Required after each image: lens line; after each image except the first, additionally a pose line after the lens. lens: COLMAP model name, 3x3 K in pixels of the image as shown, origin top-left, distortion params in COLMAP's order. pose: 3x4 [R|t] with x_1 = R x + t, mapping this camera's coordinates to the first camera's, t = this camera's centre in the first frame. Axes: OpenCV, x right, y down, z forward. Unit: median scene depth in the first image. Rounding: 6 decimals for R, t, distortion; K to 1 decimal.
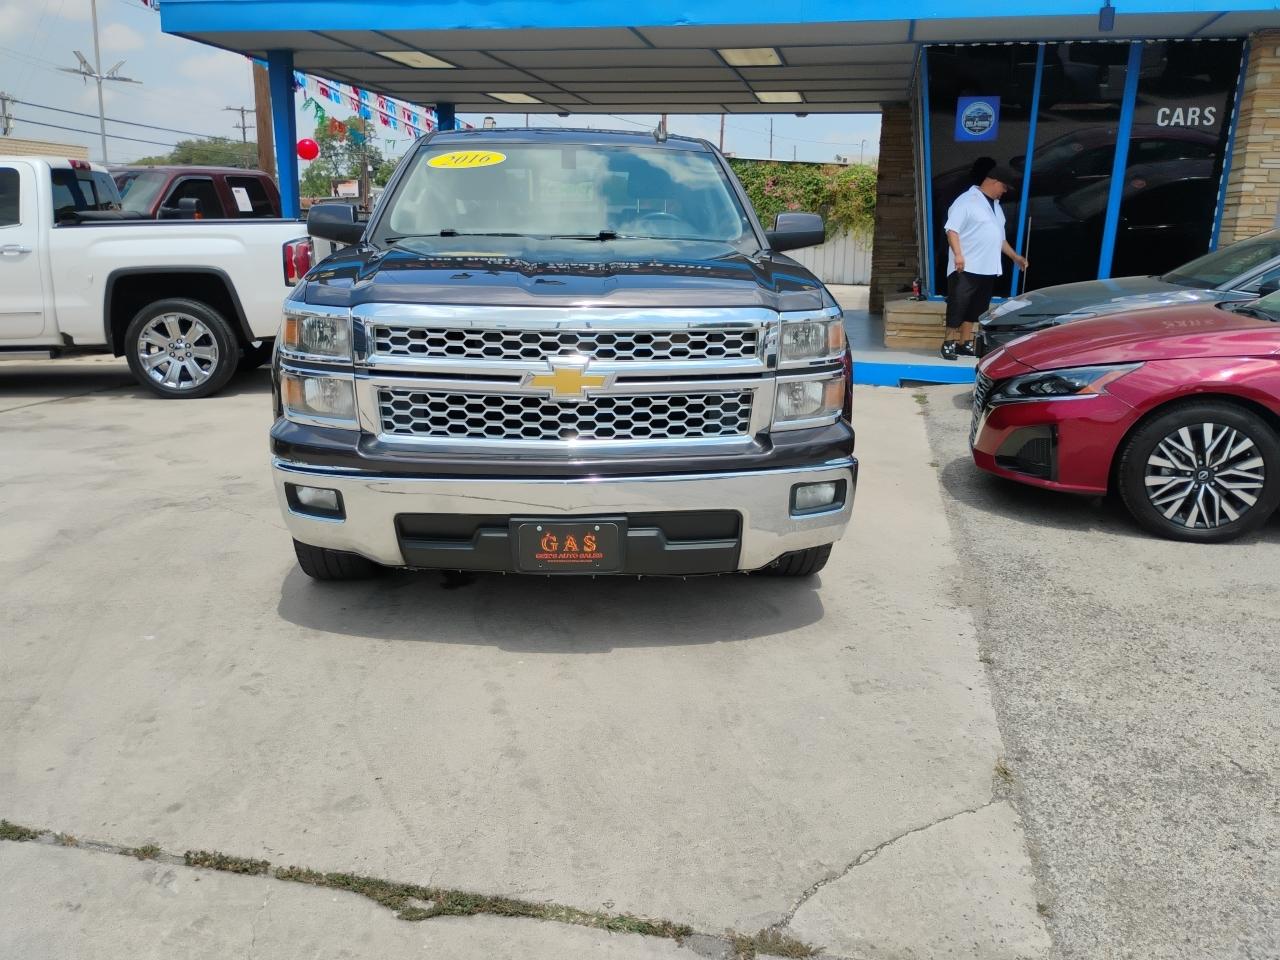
lens RADIAL K [[1067.6, 0, 643.3], [0, 1067.6, 487.3], [0, 0, 1]] dist [0.045846, -0.064717]
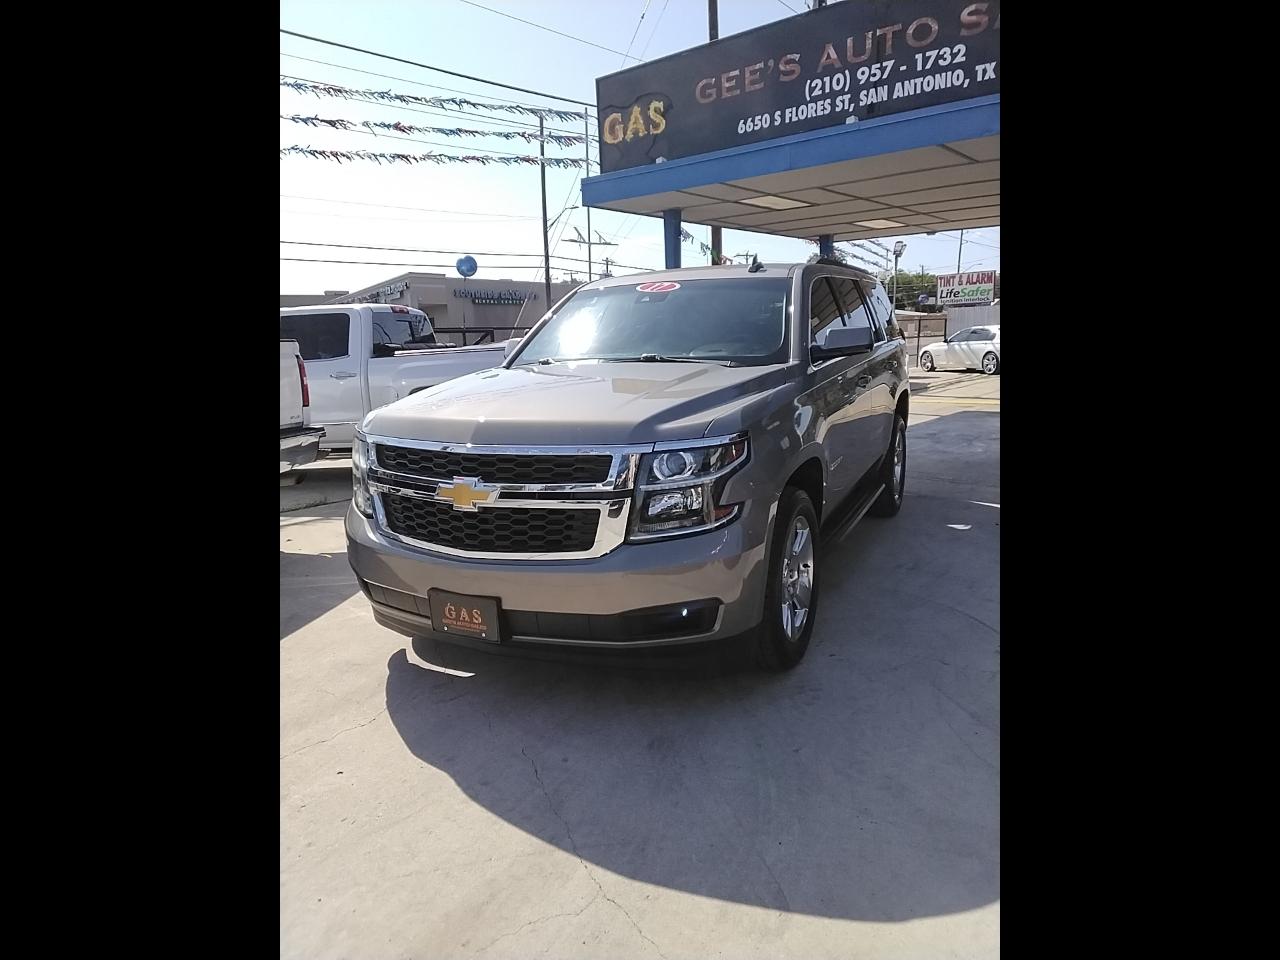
lens RADIAL K [[765.8, 0, 619.2], [0, 765.8, 499.9], [0, 0, 1]] dist [-0.005224, -0.029049]
pose [[0.865872, 0.063734, -0.496190, 0.099417], [-0.072522, 0.997366, 0.001554, -0.055749], [0.494982, 0.034639, 0.868213, 0.193388]]
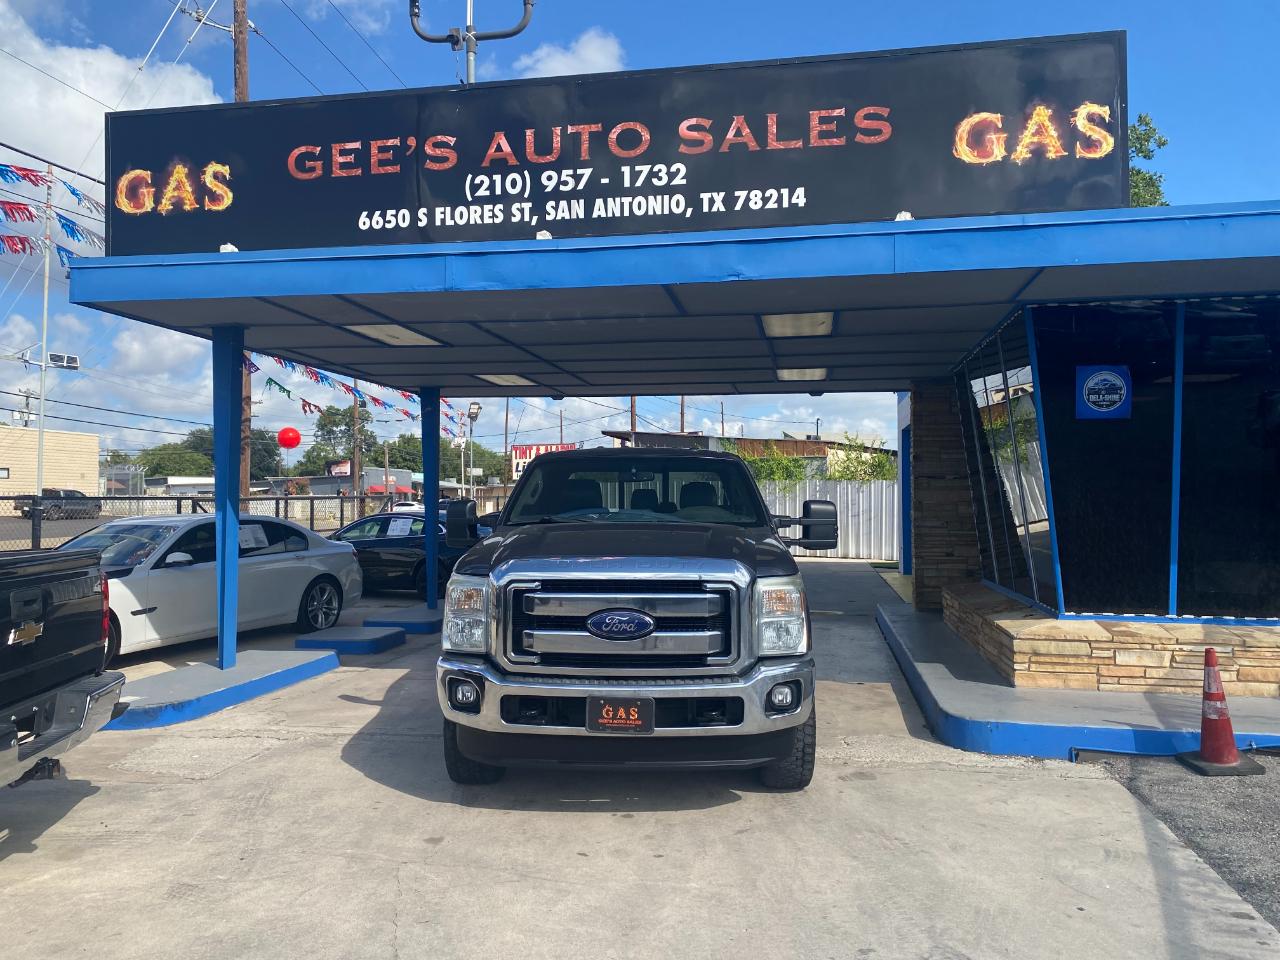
lens RADIAL K [[980.4, 0, 627.1], [0, 980.4, 480.2], [0, 0, 1]] dist [0.011845, -0.016907]
pose [[0.999719, -0.014686, 0.018585, -0.051043], [0.018876, 0.967932, -0.250504, -0.105853], [-0.014310, 0.250784, 0.967937, 0.322815]]
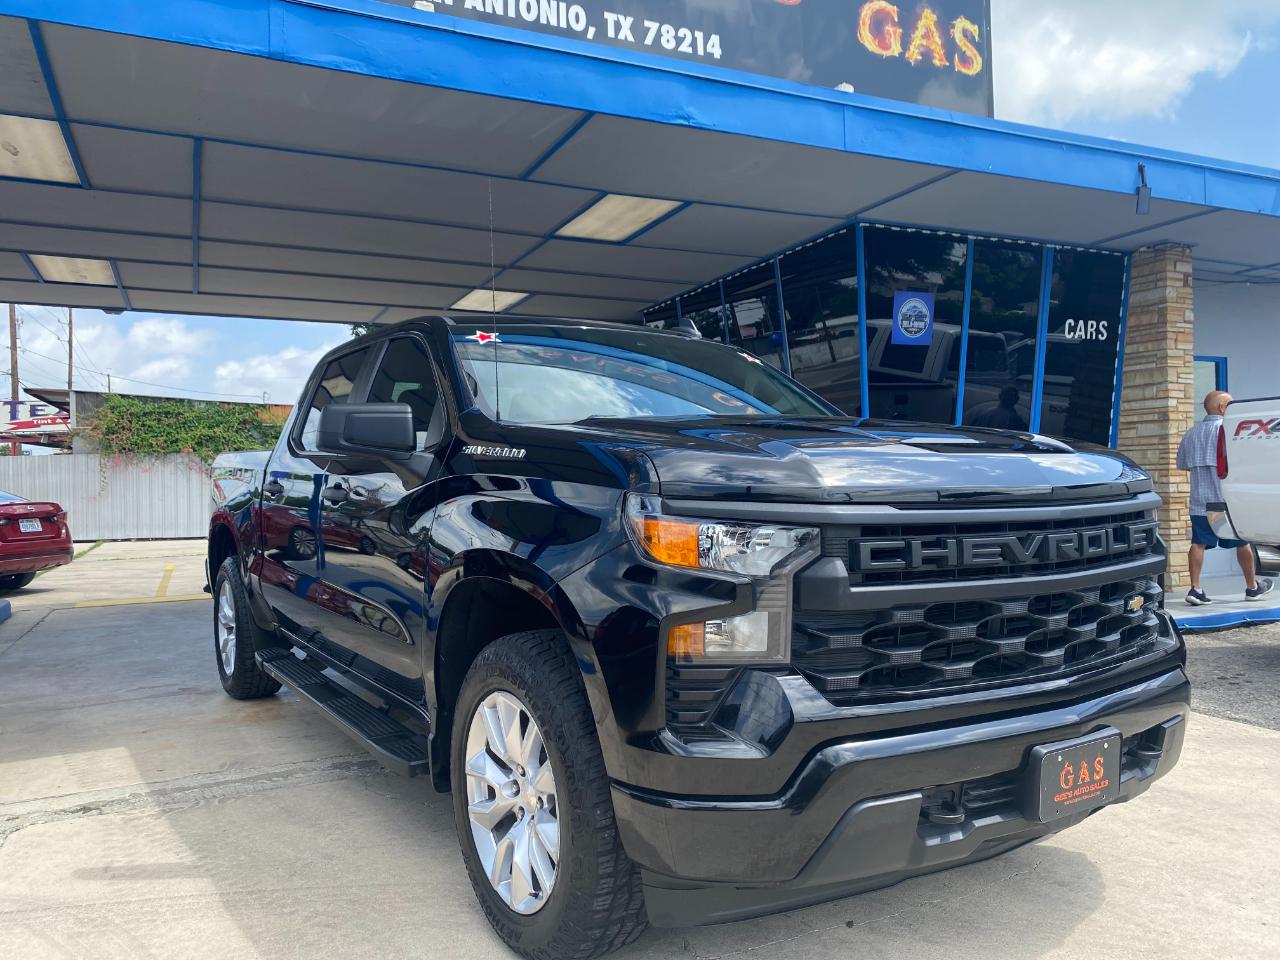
lens RADIAL K [[980.4, 0, 645.2], [0, 980.4, 471.4], [0, 0, 1]] dist [0.011845, -0.016907]
pose [[0.798889, -0.019930, 0.601148, -0.287498], [0.167406, 0.967327, -0.190404, -0.125037], [-0.577712, 0.252747, 0.776124, 0.569828]]
